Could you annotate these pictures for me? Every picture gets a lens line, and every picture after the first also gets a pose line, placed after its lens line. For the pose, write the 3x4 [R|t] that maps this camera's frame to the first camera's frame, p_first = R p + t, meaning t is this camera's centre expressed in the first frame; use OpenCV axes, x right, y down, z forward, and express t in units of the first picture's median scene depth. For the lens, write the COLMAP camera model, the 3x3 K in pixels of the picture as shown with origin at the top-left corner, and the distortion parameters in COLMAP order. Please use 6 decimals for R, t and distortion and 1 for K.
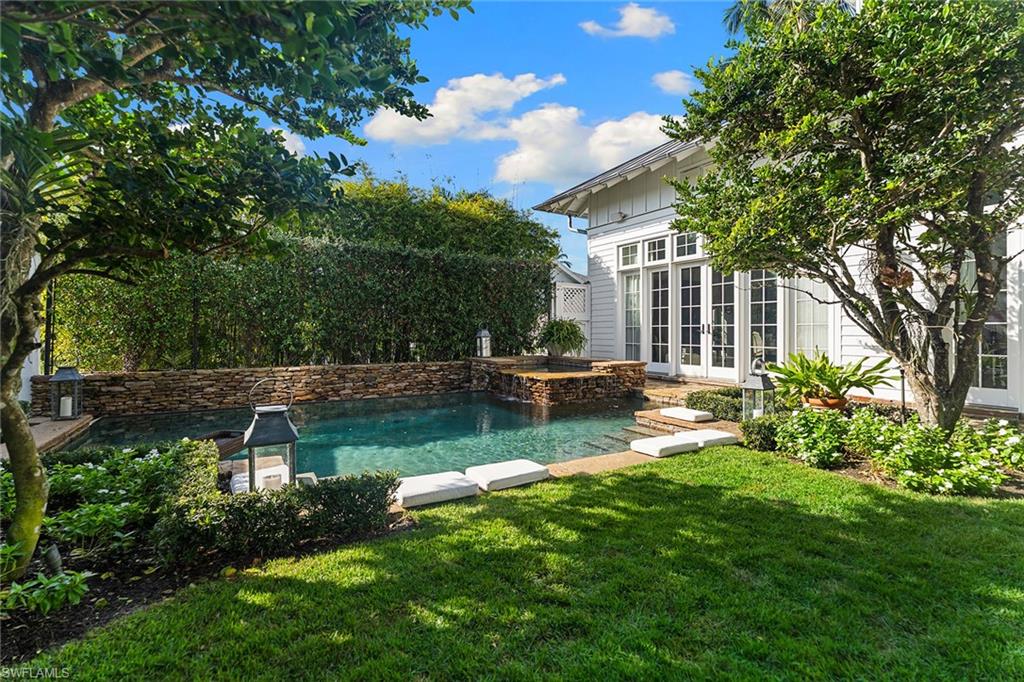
lens RADIAL K [[468.5, 0, 508.4], [0, 468.5, 334.6], [0, 0, 1]] dist [-0.002989, 0.000313]
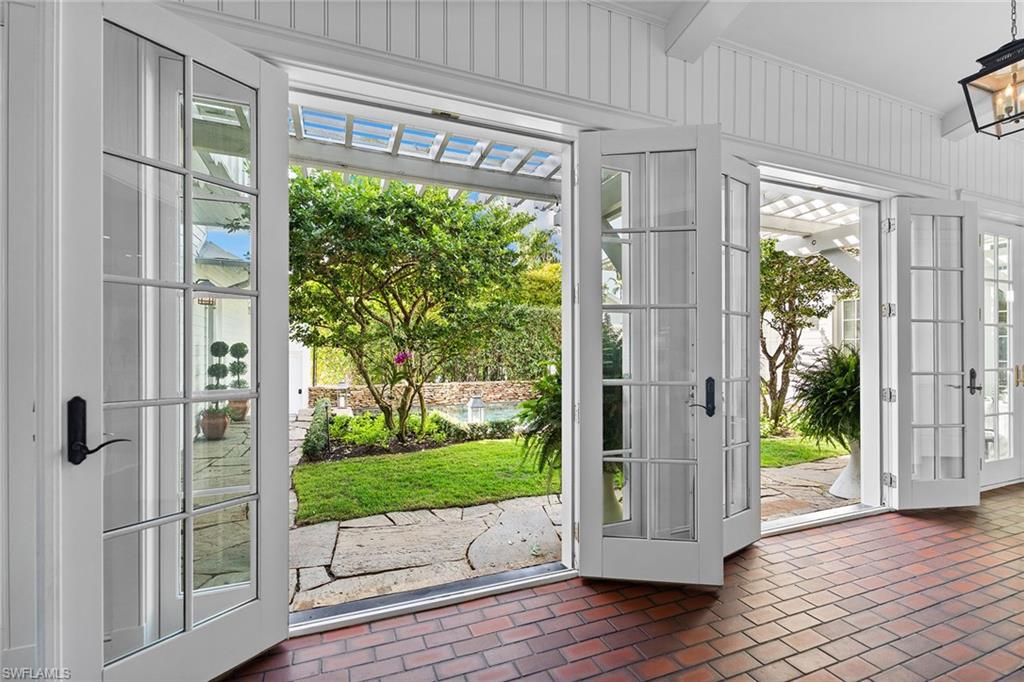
lens RADIAL K [[468.5, 0, 512.9], [0, 468.5, 347.9], [0, 0, 1]] dist [-0.002989, 0.000313]
pose [[0.989797, -0.001717, -0.142476, 0.047315], [0.000008, 0.999928, -0.011997, -0.037329], [0.142487, 0.011873, 0.989726, -0.614393]]
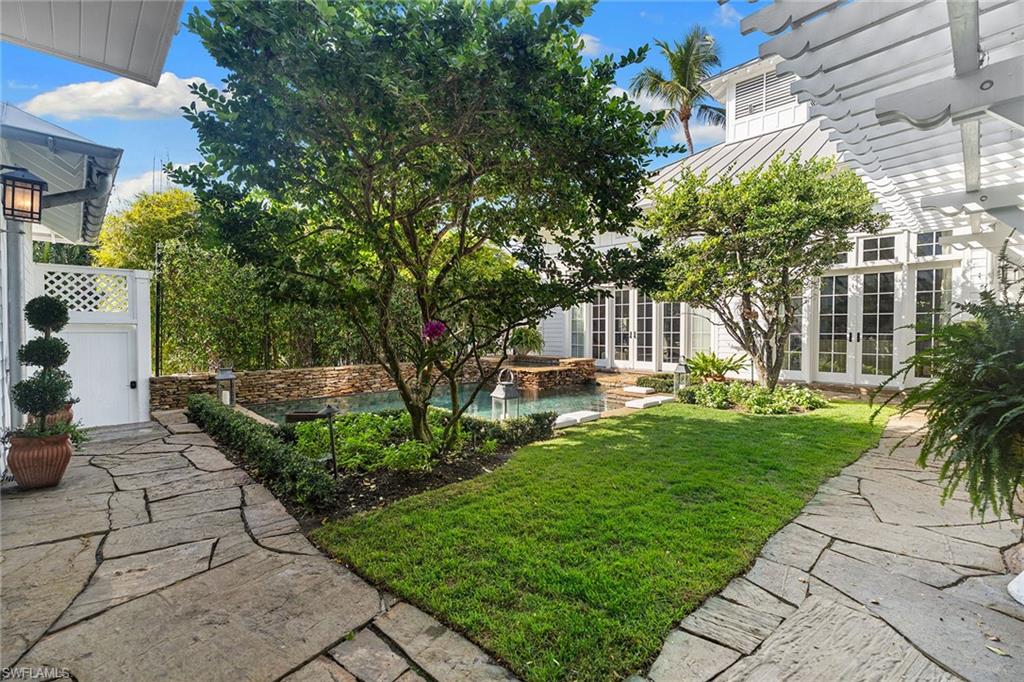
lens RADIAL K [[468.5, 0, 509.9], [0, 468.5, 347.6], [0, 0, 1]] dist [-0.002989, 0.000313]
pose [[0.972929, -0.009814, 0.230895, -0.311785], [0.002504, 0.999487, 0.031933, -0.023033], [-0.231090, -0.030490, 0.972455, -0.348696]]
